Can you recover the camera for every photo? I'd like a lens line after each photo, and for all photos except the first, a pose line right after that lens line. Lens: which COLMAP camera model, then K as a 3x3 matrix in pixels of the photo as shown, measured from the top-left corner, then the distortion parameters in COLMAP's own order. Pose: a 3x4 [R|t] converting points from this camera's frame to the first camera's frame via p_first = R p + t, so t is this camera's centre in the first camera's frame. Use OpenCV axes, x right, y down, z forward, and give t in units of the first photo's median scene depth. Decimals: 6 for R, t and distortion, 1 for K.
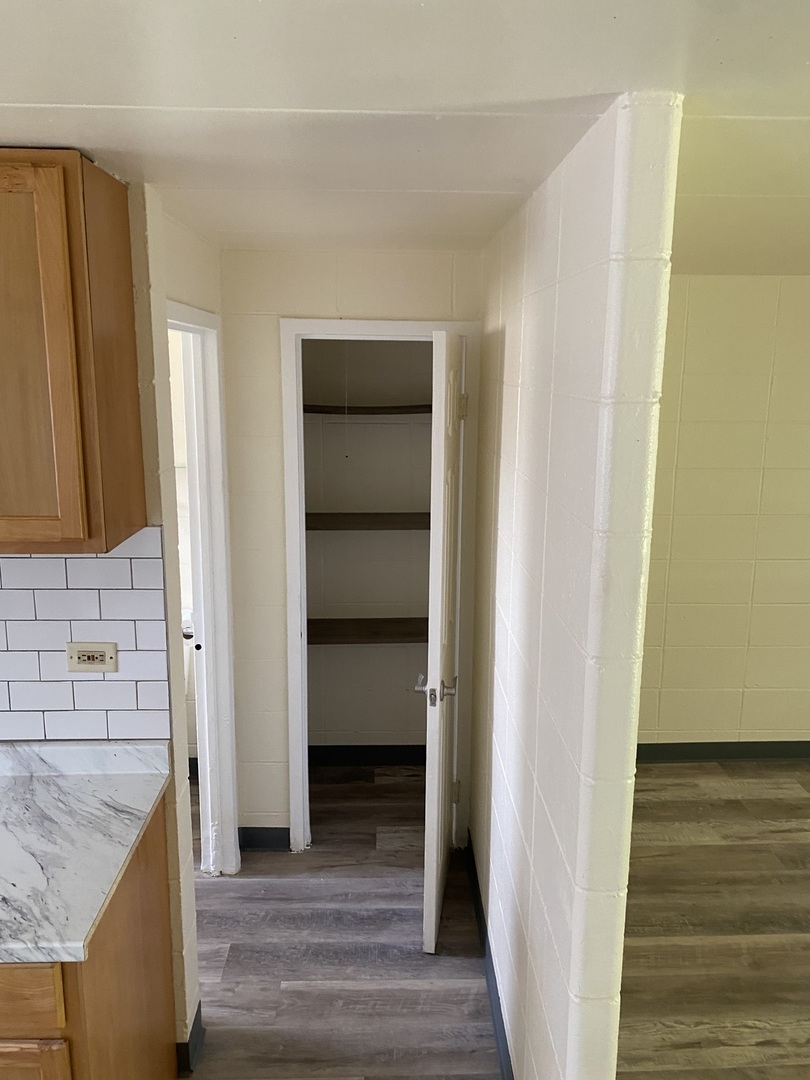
lens RADIAL K [[821.7, 0, 405.8], [0, 821.7, 522.2], [0, 0, 1]] dist [0.008232, -0.002901]
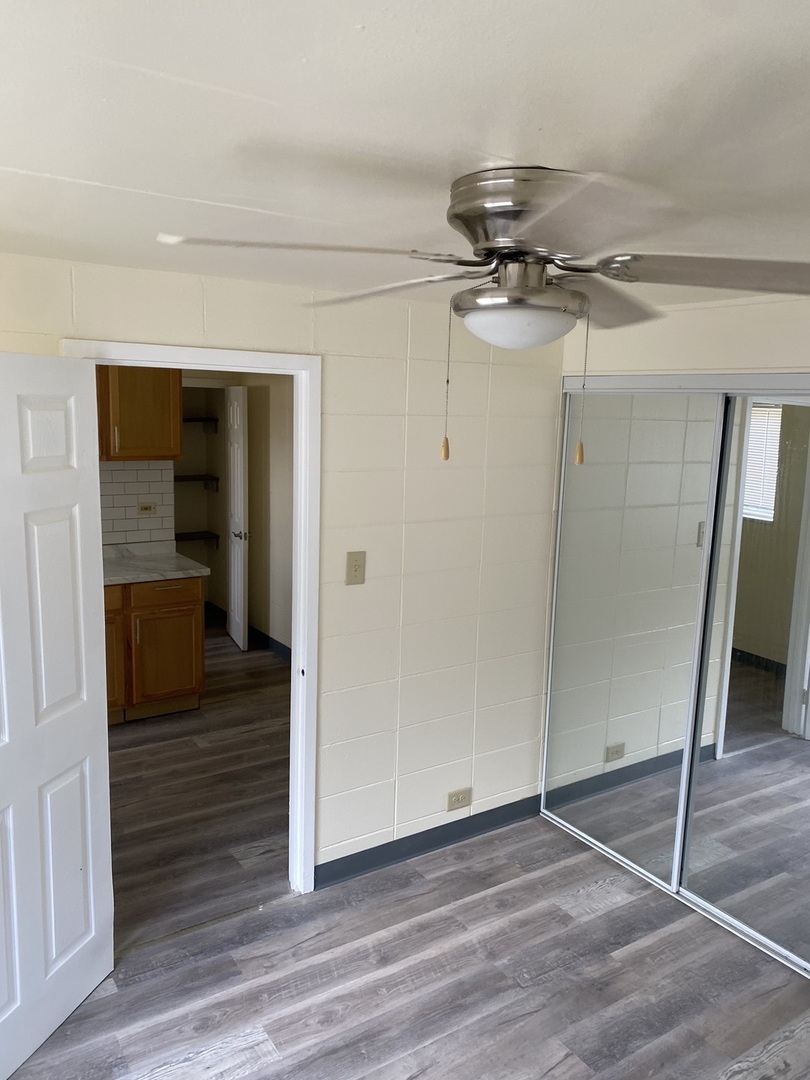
lens RADIAL K [[821.7, 0, 405.8], [0, 821.7, 522.2], [0, 0, 1]] dist [0.008232, -0.002901]
pose [[0.845991, -0.056930, 0.530148, -1.065777], [0.079924, 0.996590, -0.020519, 0.325704], [-0.527172, 0.059730, 0.847657, -1.647590]]
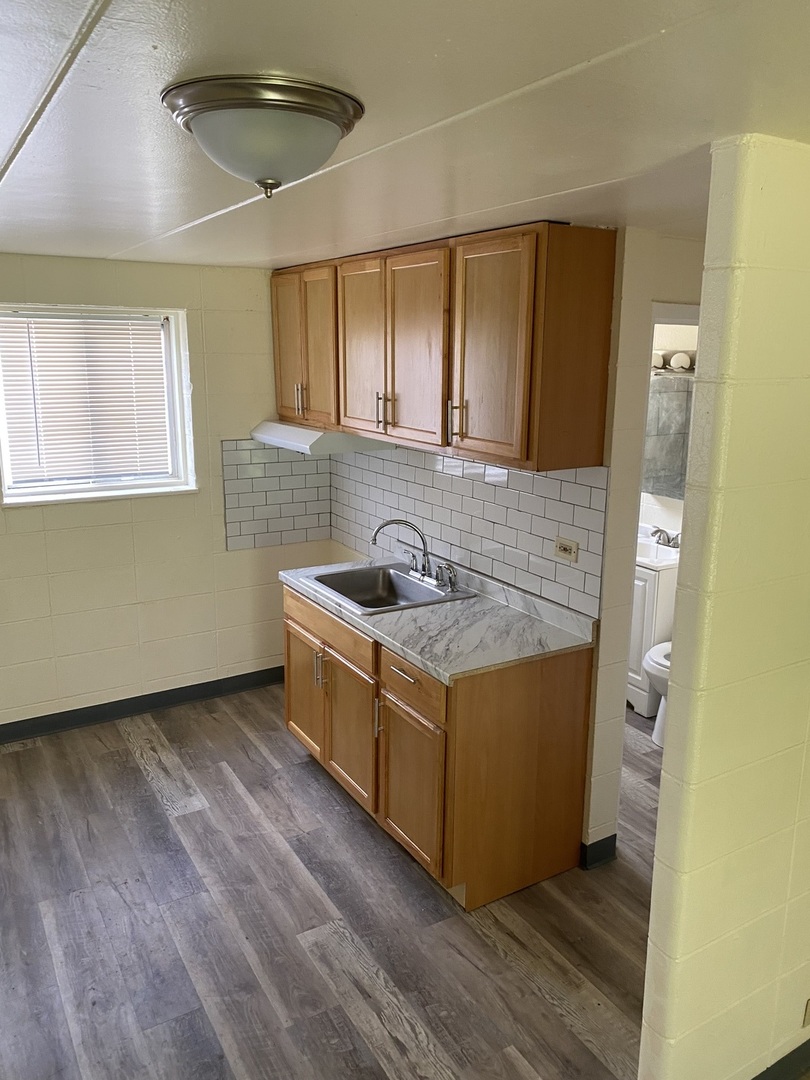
lens RADIAL K [[818.3, 0, 409.9], [0, 818.3, 524.2], [0, 0, 1]] dist [0.080119, -0.129636]
pose [[0.490315, 0.183526, -0.852003, 0.739894], [-0.174636, 0.978440, 0.110261, 0.004303], [0.853870, 0.094728, 0.511794, -0.012930]]
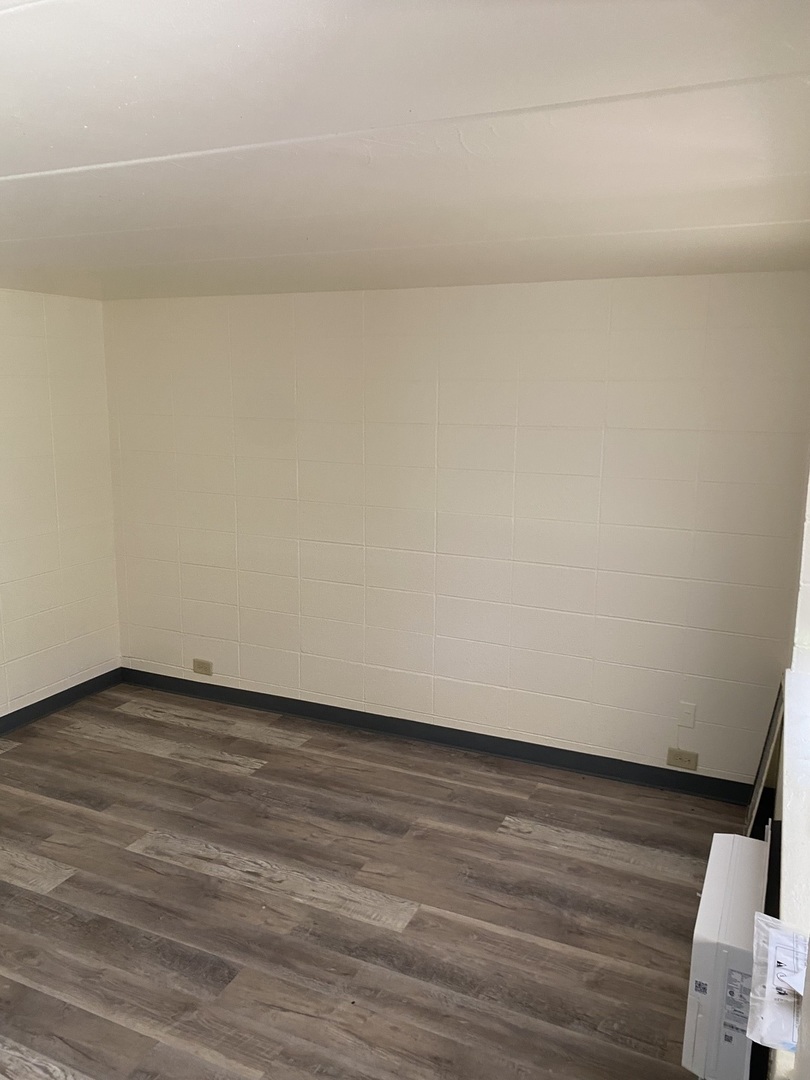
lens RADIAL K [[821.7, 0, 405.8], [0, 821.7, 522.2], [0, 0, 1]] dist [0.008232, -0.002901]
pose [[0.896010, 0.077168, -0.437276, 2.059606], [-0.086924, 0.996212, -0.002308, 0.022038], [0.435442, 0.040078, 0.899324, 0.063483]]
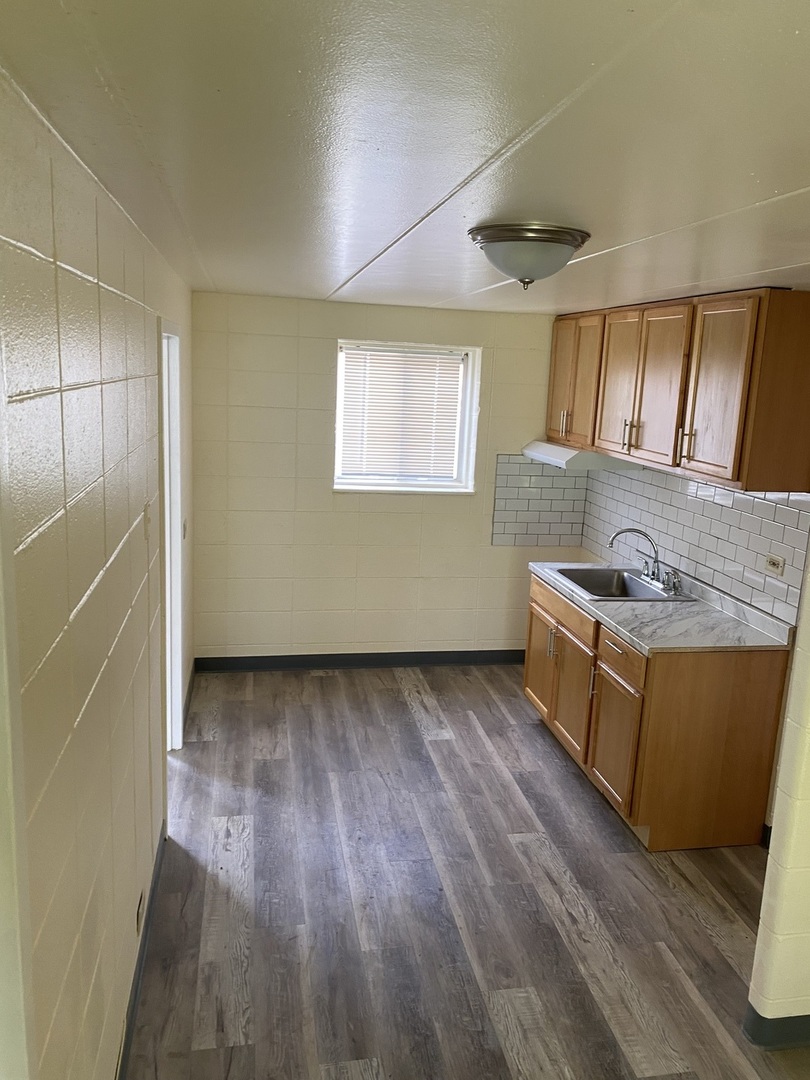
lens RADIAL K [[811.0, 0, 409.5], [0, 811.0, 526.5], [0, 0, 1]] dist [0.071865, -0.159648]
pose [[0.156634, 0.189908, -0.969227, 1.131705], [-0.235479, 0.960221, 0.150088, 0.012767], [0.959174, 0.204723, 0.195123, -0.081097]]
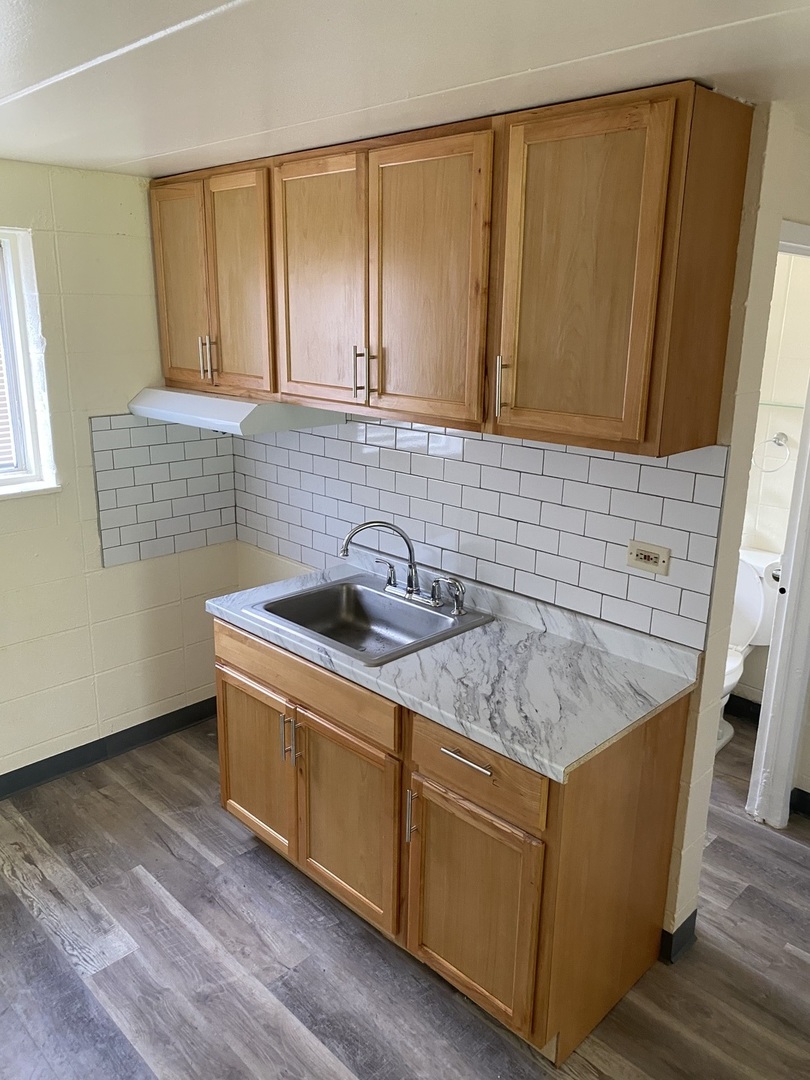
lens RADIAL K [[821.1, 0, 397.2], [0, 821.1, 522.7], [0, 0, 1]] dist [0.012812, -0.001095]
pose [[0.682240, 0.190315, -0.705924, 0.160139], [-0.150002, 0.981423, 0.119619, 0.036246], [0.715575, 0.024281, 0.698113, -0.016354]]
